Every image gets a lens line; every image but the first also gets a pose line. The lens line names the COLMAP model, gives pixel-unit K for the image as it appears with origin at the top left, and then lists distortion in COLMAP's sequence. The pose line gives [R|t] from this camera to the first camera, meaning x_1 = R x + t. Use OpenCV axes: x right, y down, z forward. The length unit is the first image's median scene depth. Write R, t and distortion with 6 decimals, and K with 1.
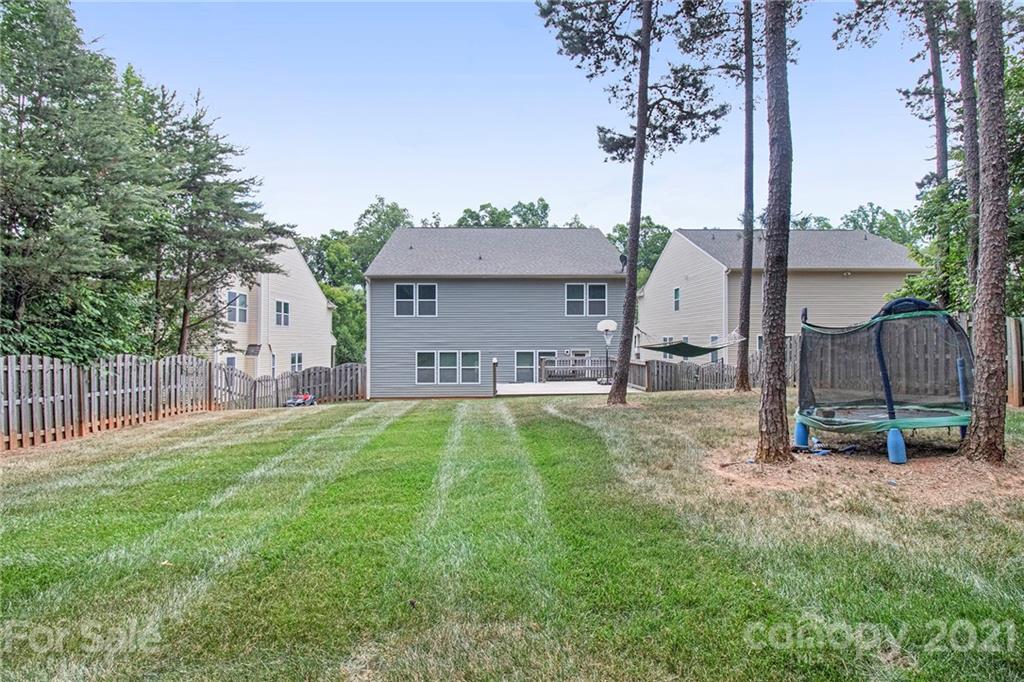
lens RADIAL K [[484.5, 0, 513.2], [0, 484.5, 341.3], [0, 0, 1]] dist [-0.007133, -0.007519]
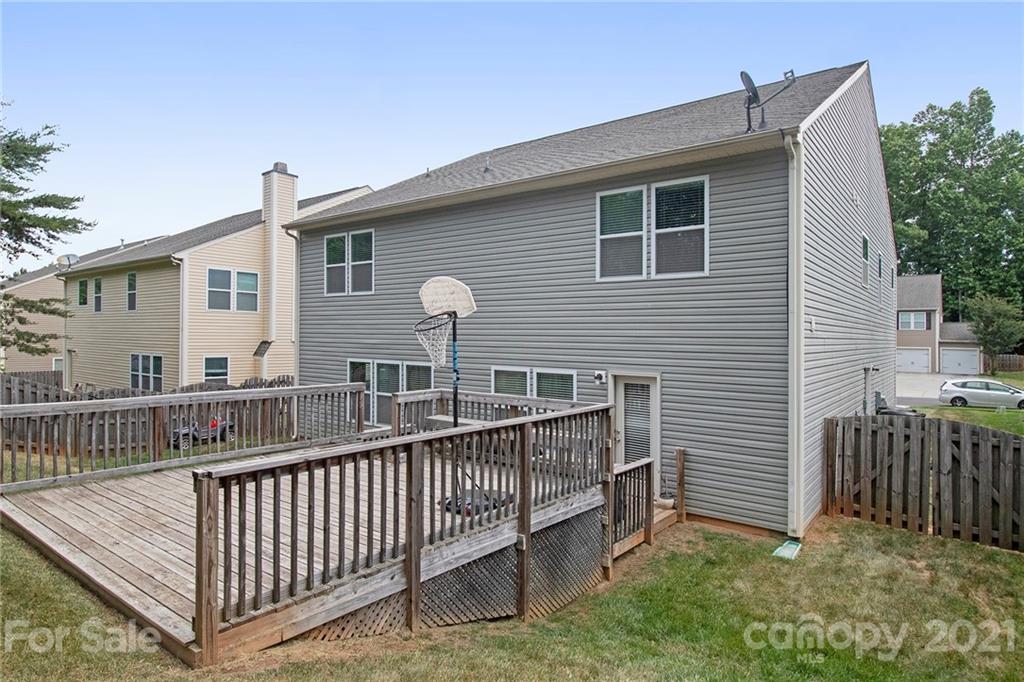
lens RADIAL K [[587.5, 0, 511.4], [0, 587.5, 337.7], [0, 0, 1]] dist [0.004953, 0.001401]
pose [[0.776755, 0.013854, -0.629650, 0.345605], [-0.014488, 0.999887, 0.004127, -0.008418], [0.629636, 0.005916, 0.776868, 0.600455]]
